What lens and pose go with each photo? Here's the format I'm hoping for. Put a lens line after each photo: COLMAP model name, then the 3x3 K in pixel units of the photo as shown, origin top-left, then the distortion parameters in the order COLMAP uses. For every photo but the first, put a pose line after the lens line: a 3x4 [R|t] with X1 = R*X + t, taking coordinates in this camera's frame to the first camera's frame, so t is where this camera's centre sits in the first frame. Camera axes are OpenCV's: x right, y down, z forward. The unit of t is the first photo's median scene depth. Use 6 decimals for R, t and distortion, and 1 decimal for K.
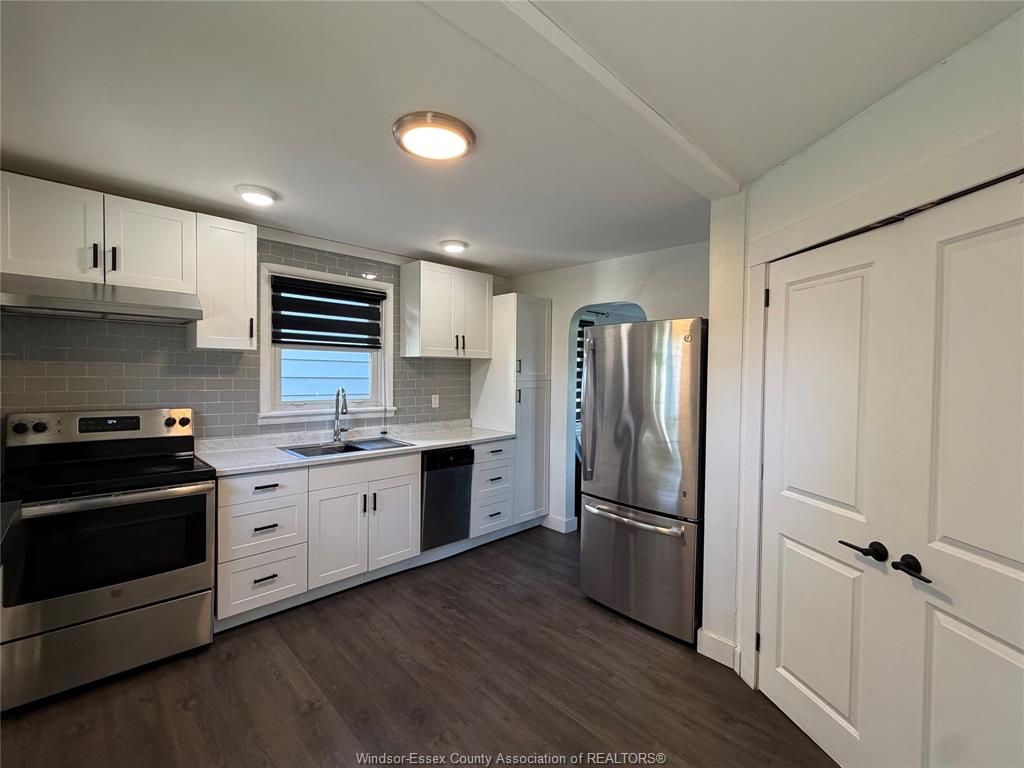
lens RADIAL K [[445.9, 0, 513.0], [0, 445.9, 384.8], [0, 0, 1]] dist [0.000636, -0.000800]
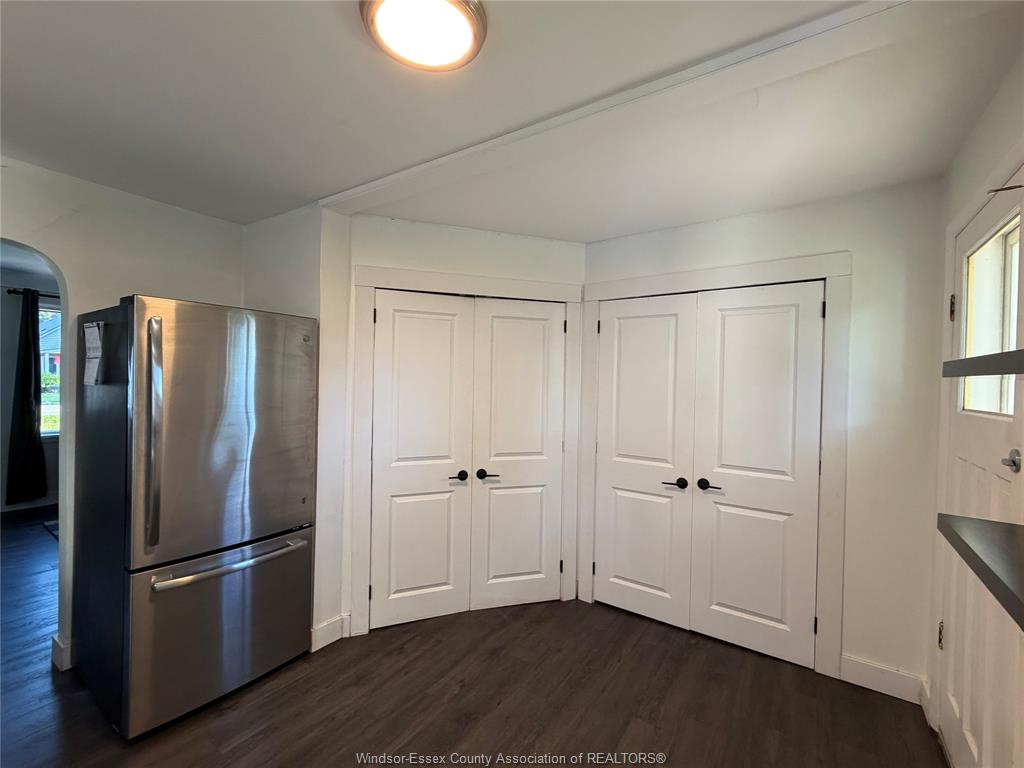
lens RADIAL K [[445.9, 0, 513.0], [0, 445.9, 384.8], [0, 0, 1]] dist [0.000636, -0.000800]
pose [[-0.200511, -0.025645, 0.979356, -0.455217], [0.004842, 0.999619, 0.027167, -0.019611], [-0.979680, 0.010189, -0.200310, 0.533458]]
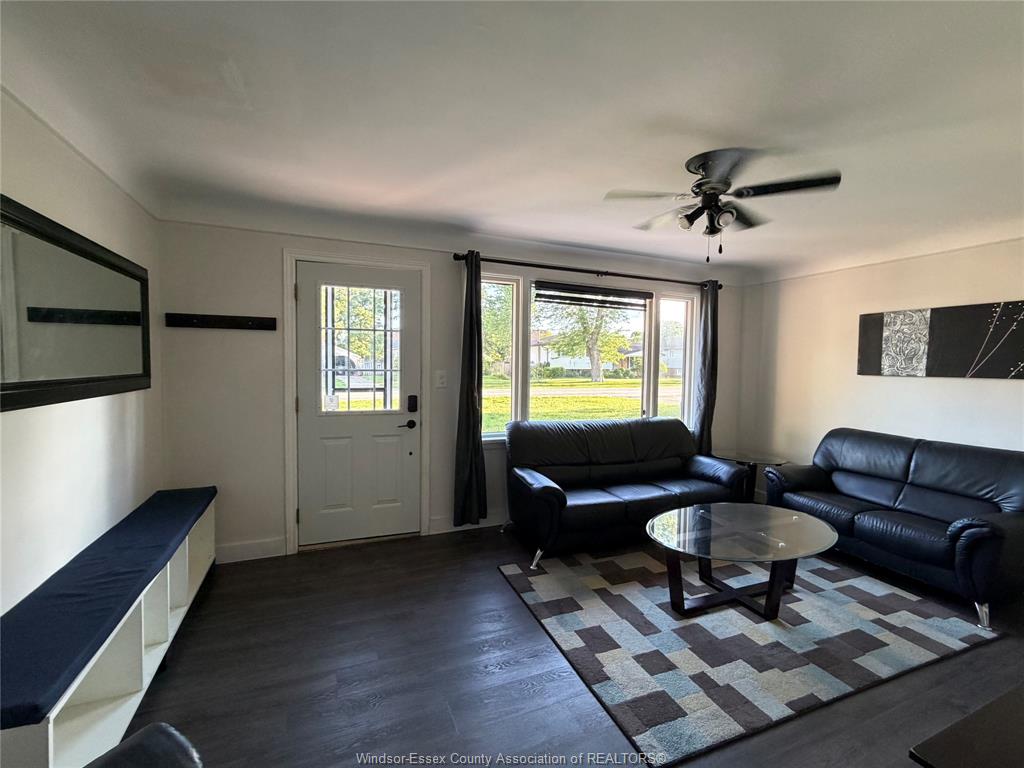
lens RADIAL K [[445.9, 0, 513.0], [0, 445.9, 384.8], [0, 0, 1]] dist [0.000636, -0.000800]
pose [[0.383189, -0.044342, 0.922605, 0.174366], [0.010967, 0.998995, 0.043459, -0.013571], [-0.923605, -0.006535, 0.383291, 1.166311]]
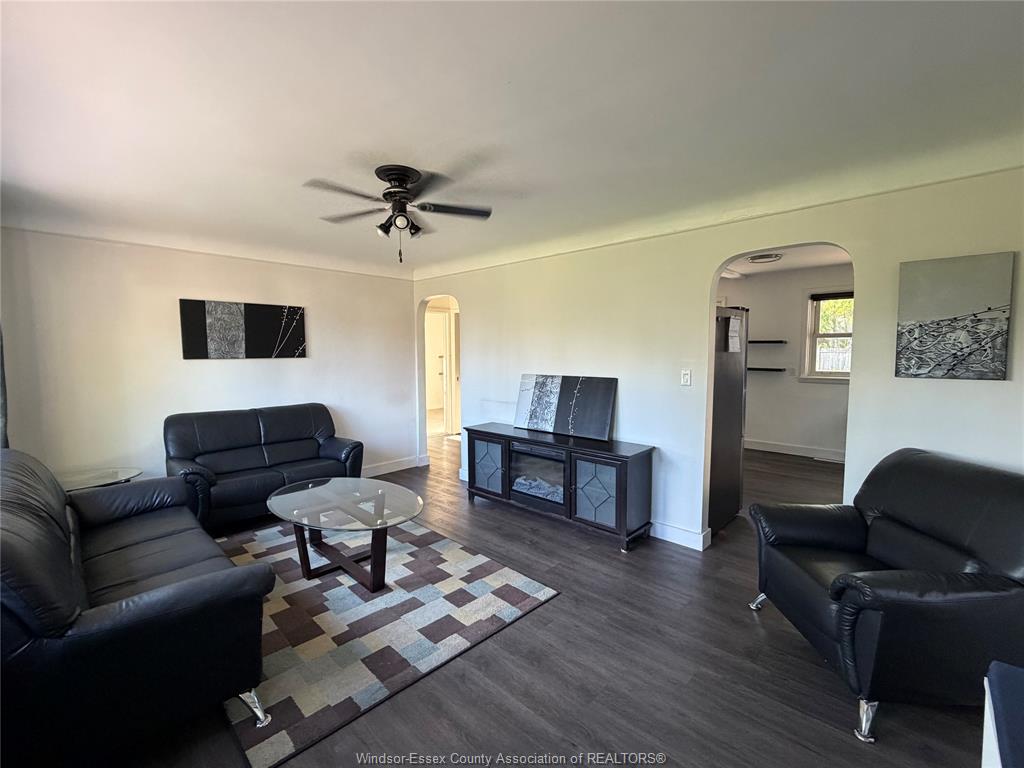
lens RADIAL K [[445.9, 0, 513.0], [0, 445.9, 384.8], [0, 0, 1]] dist [0.000636, -0.000800]
pose [[-0.999707, -0.001499, -0.024159, 0.711987], [-0.003981, 0.994672, 0.103018, -0.034695], [0.023876, 0.103084, -0.994386, 1.904577]]
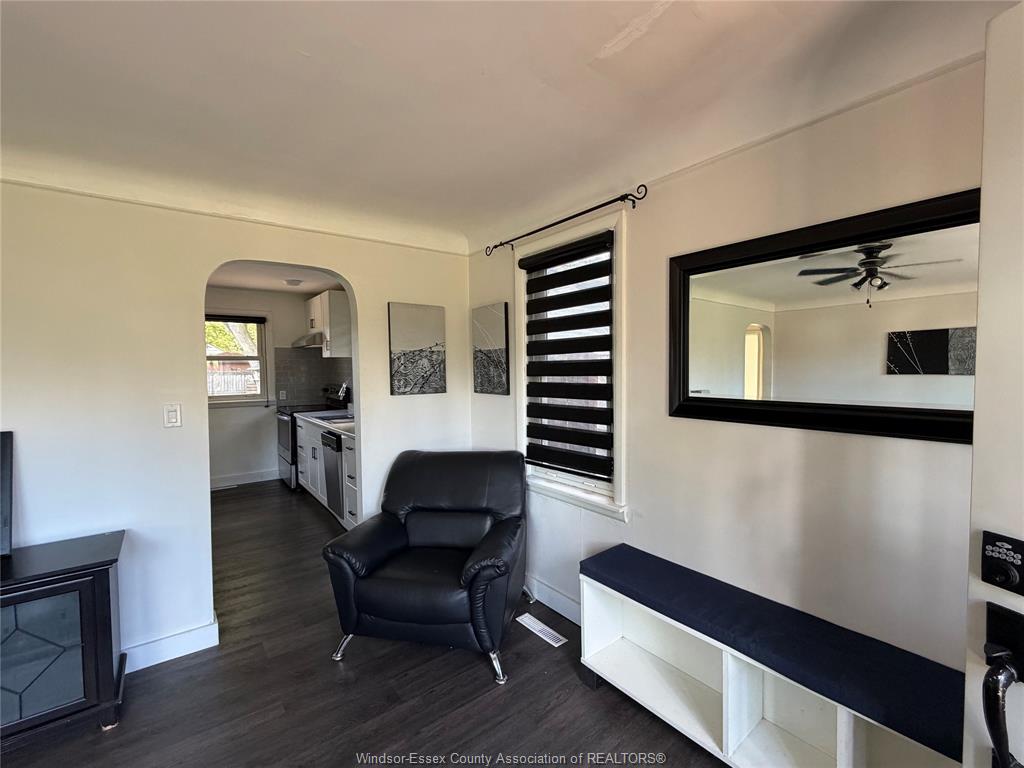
lens RADIAL K [[445.9, 0, 513.0], [0, 445.9, 384.8], [0, 0, 1]] dist [0.000636, -0.000800]
pose [[-0.141218, 0.034087, -0.989391, 0.899288], [-0.015663, 0.999205, 0.036661, -0.032191], [0.989855, 0.020674, -0.140572, 1.575058]]
